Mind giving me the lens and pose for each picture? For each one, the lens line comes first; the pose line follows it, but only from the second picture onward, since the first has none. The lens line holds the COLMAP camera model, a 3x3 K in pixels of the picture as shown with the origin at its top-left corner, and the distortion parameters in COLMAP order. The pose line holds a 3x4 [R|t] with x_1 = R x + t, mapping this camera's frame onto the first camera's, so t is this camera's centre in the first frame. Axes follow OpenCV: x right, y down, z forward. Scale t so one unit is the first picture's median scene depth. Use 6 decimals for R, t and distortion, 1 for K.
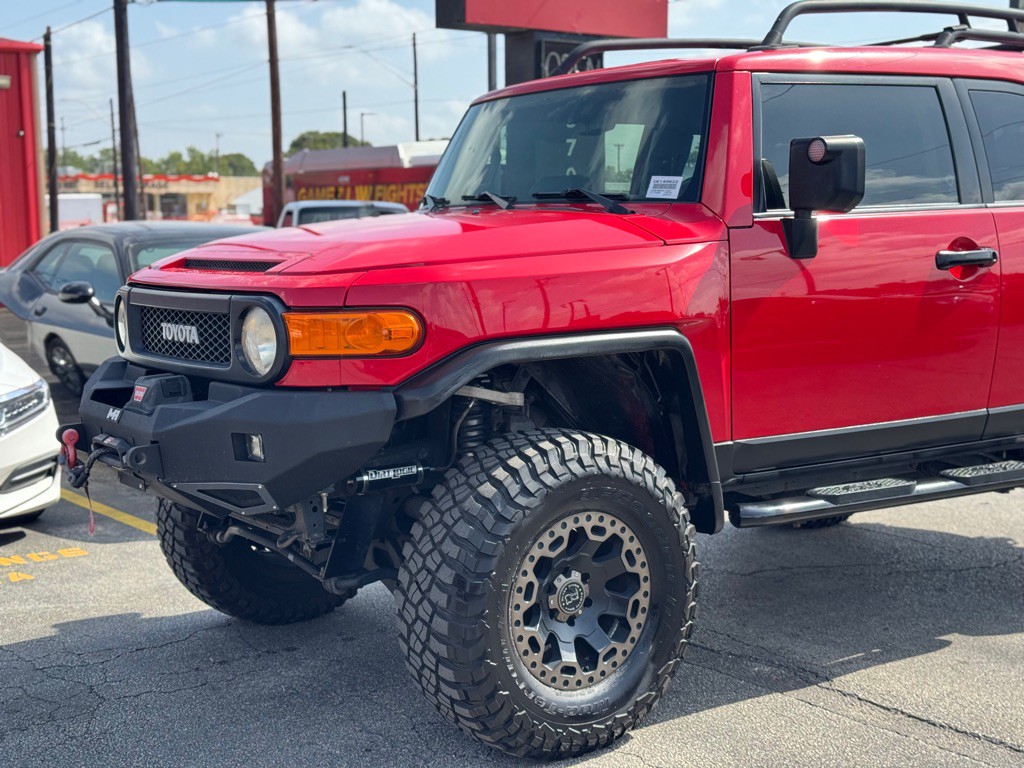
lens RADIAL K [[1436.9, 0, 506.1], [0, 1436.9, 389.6], [0, 0, 1]] dist [0.112945, 0.000000]
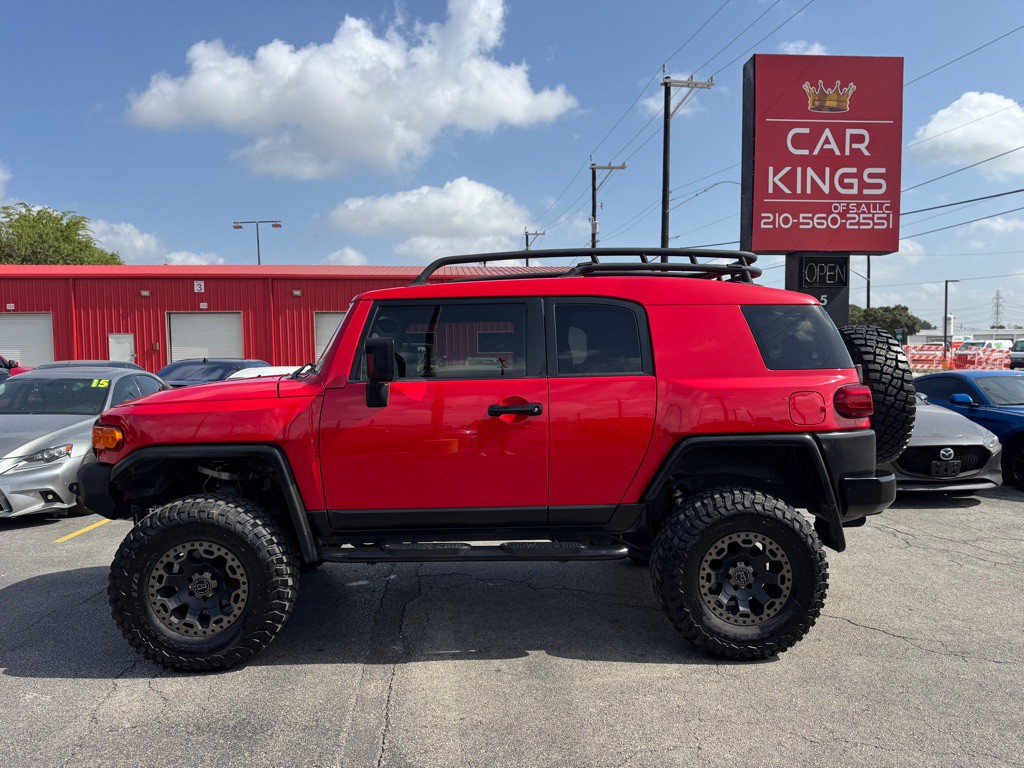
lens RADIAL K [[727.1, 0, 513.2], [0, 727.1, 385.9], [0, 0, 1]] dist [0.041349, -0.057529]
pose [[0.846081, 0.027923, -0.532323, 0.859215], [-0.064961, 0.996585, -0.050974, -0.089297], [0.529081, 0.077709, 0.845005, 0.383769]]
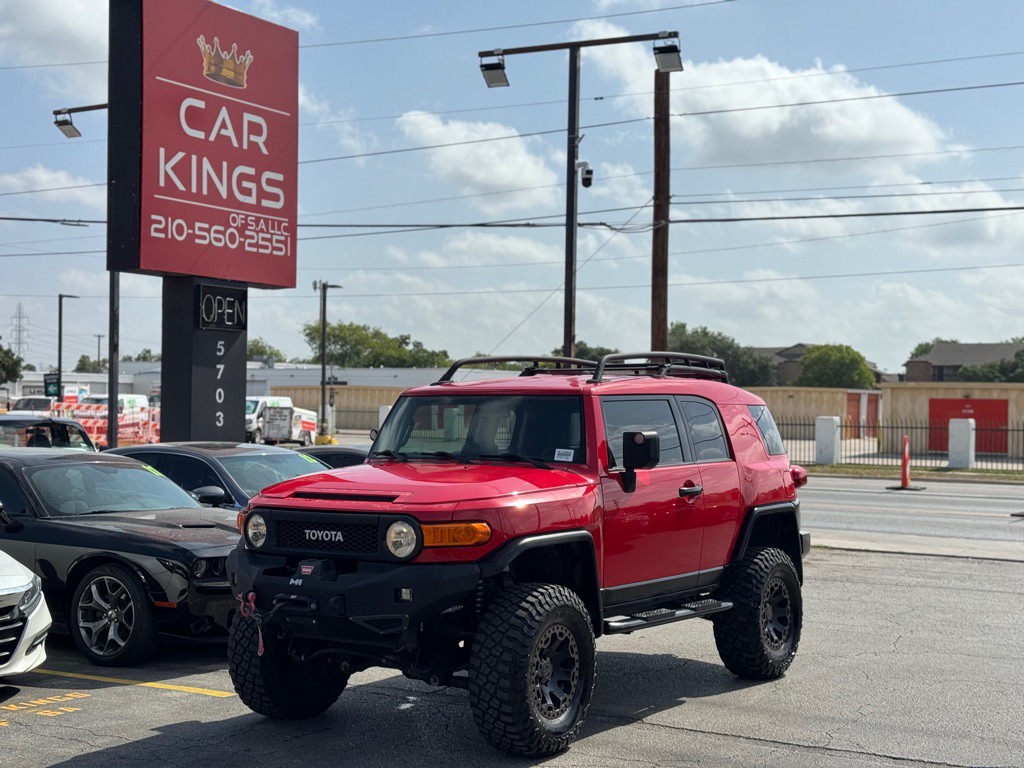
lens RADIAL K [[1436.9, 0, 518.2], [0, 1436.9, 382.8], [0, 0, 1]] dist [0.112945, 0.000000]
pose [[0.932202, 0.025394, 0.361045, -0.680669], [0.024489, 0.990824, -0.132920, 0.017511], [-0.361108, 0.132750, 0.923027, -0.800016]]
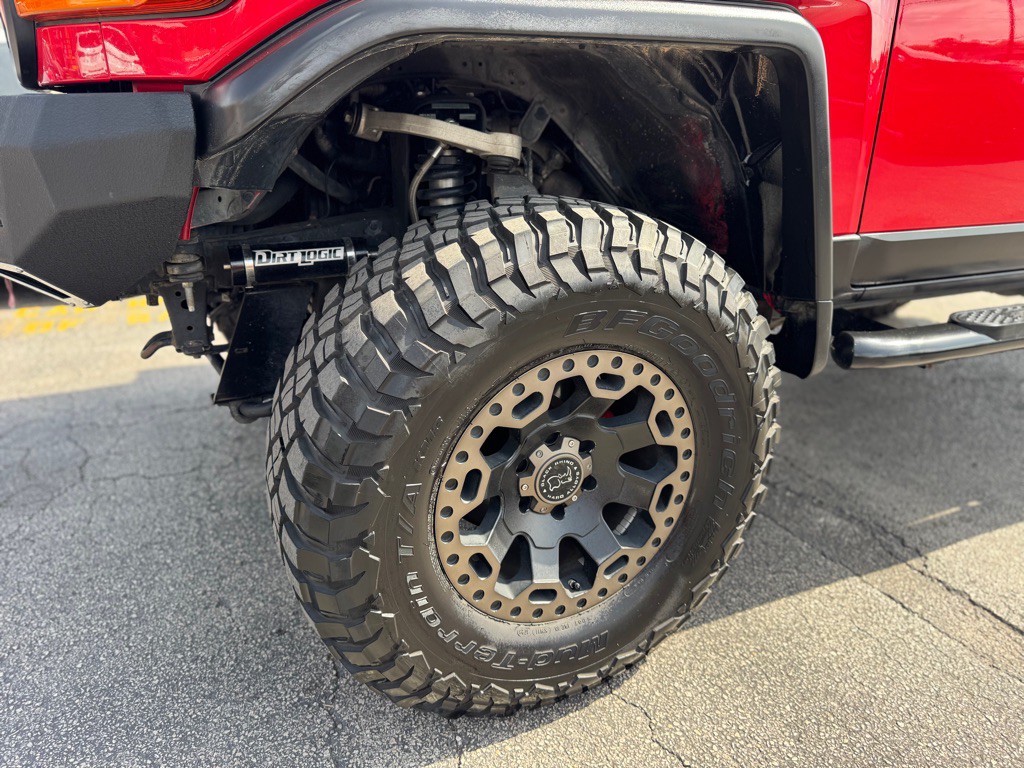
lens RADIAL K [[727.1, 0, 509.8], [0, 727.1, 387.4], [0, 0, 1]] dist [0.041349, -0.057529]
pose [[0.983349, 0.089192, -0.158334, 0.068322], [-0.046072, 0.965165, 0.257553, 0.026316], [0.175790, -0.245969, 0.953203, 0.691648]]
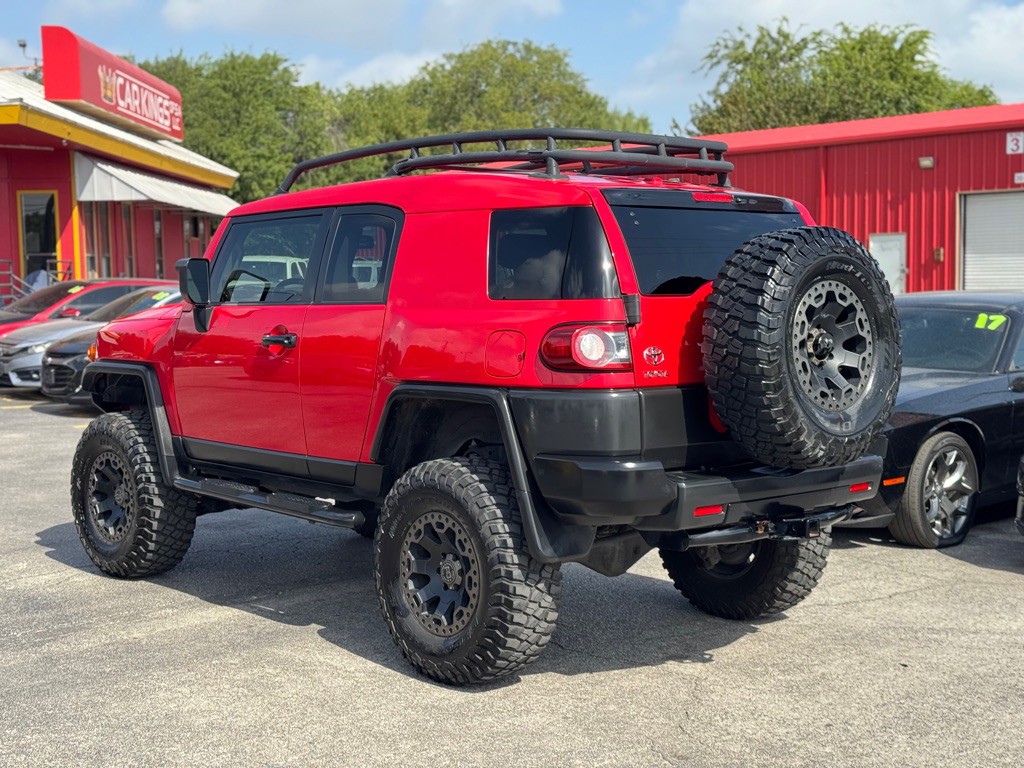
lens RADIAL K [[1436.9, 0, 504.9], [0, 1436.9, 379.3], [0, 0, 1]] dist [0.112945, 0.000000]
pose [[0.126423, 0.080865, -0.988675, 1.995879], [-0.112773, 0.991382, 0.066666, -0.198332], [0.985545, 0.103068, 0.134453, 1.203989]]
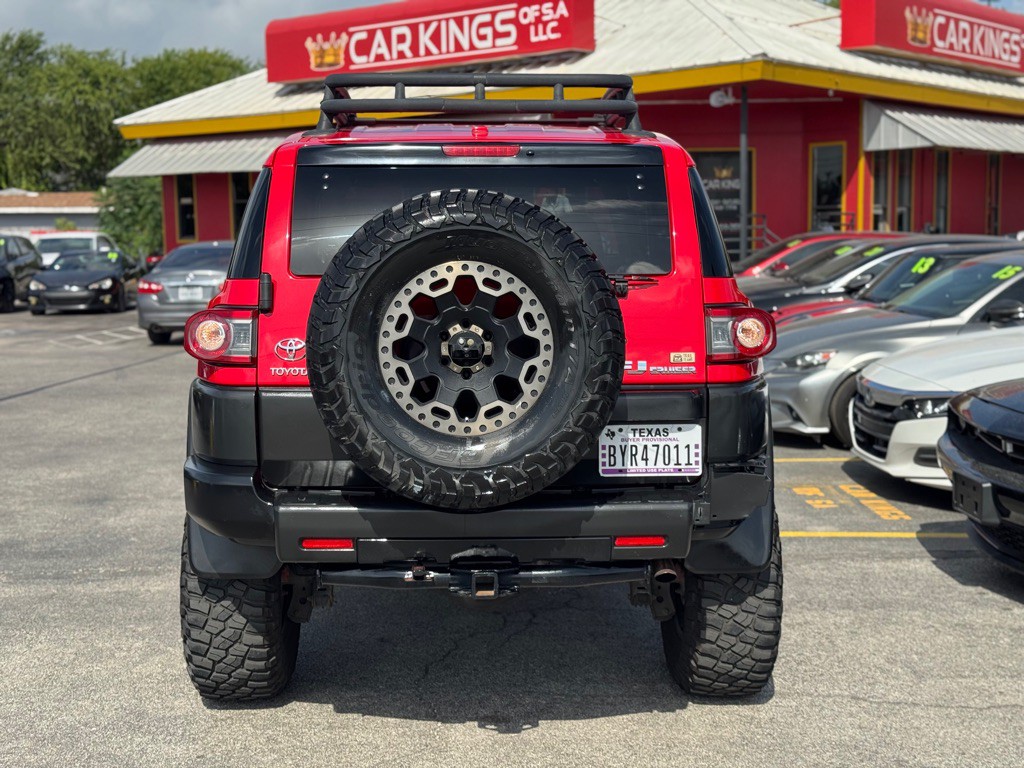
lens RADIAL K [[1436.9, 0, 514.5], [0, 1436.9, 383.5], [0, 0, 1]] dist [0.112945, 0.000000]
pose [[-0.533898, 0.104171, -0.839108, 1.539852], [-0.087133, 0.980321, 0.177142, -0.328600], [0.841048, 0.167690, -0.514314, 2.213109]]
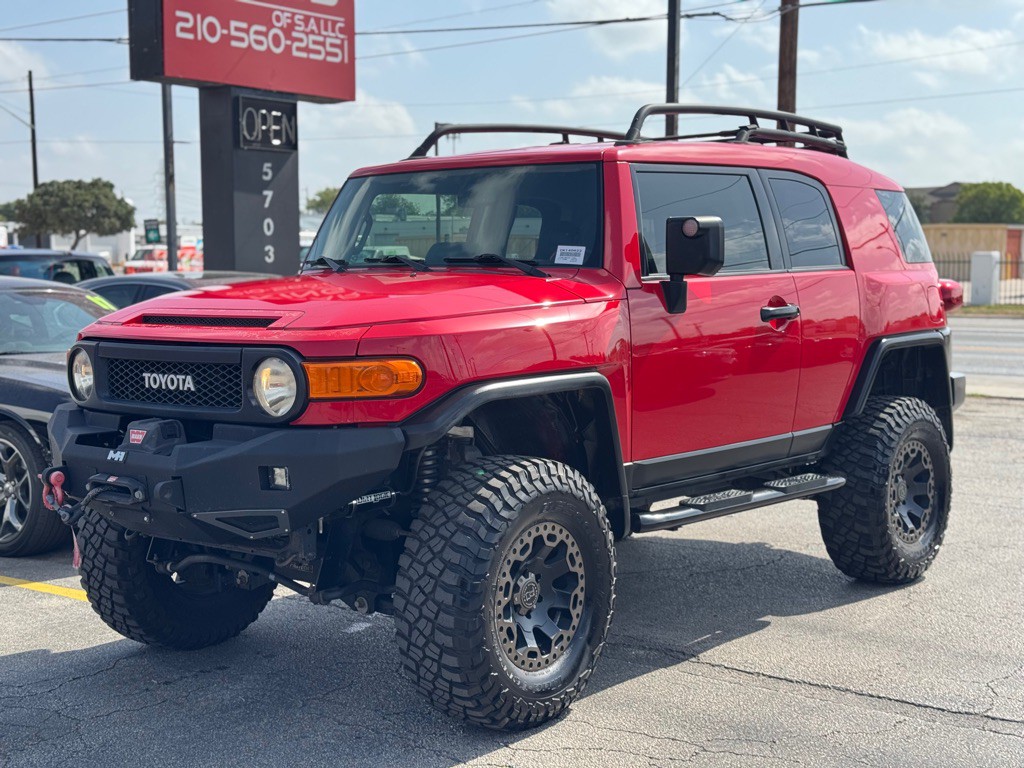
lens RADIAL K [[1436.9, 0, 514.9], [0, 1436.9, 395.1], [0, 0, 1]] dist [0.112945, 0.000000]
pose [[0.963581, -0.019468, 0.266708, -0.277876], [0.027031, 0.999329, -0.024712, 0.006615], [-0.266048, 0.031022, 0.963460, -0.160248]]
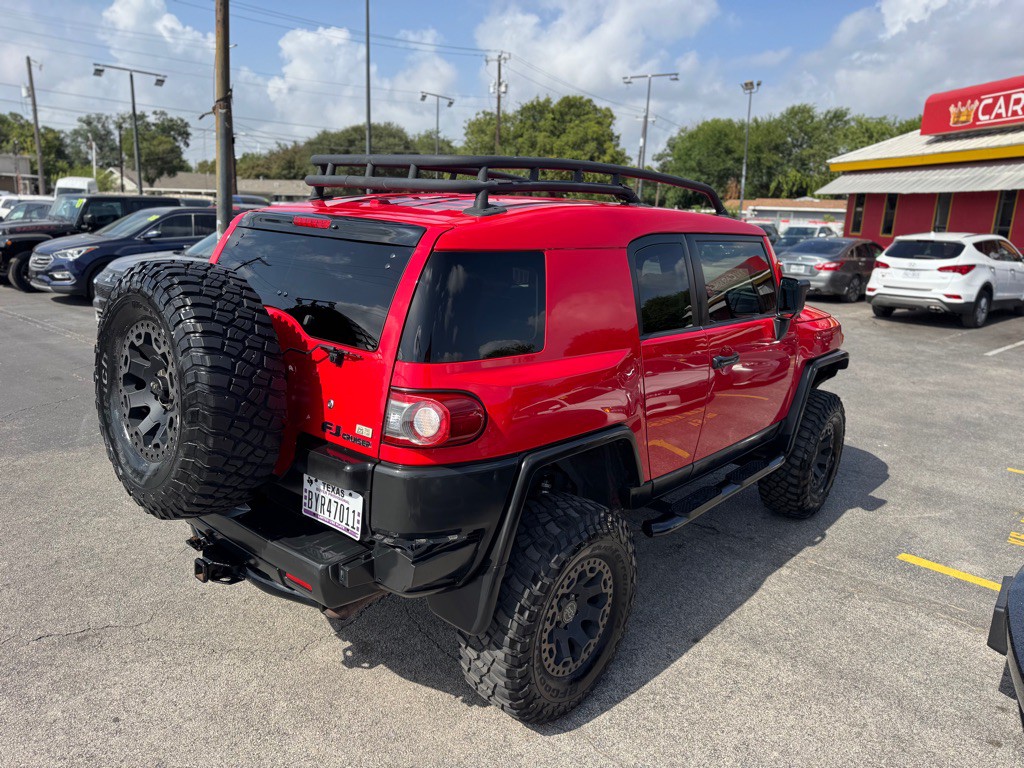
lens RADIAL K [[727.1, 0, 515.1], [0, 727.1, 384.1], [0, 0, 1]] dist [0.041349, -0.057529]
pose [[-0.969175, 0.032598, -0.244209, 0.574488], [-0.057028, 0.934608, 0.351078, -0.416119], [0.239684, 0.354182, -0.903939, 2.306702]]
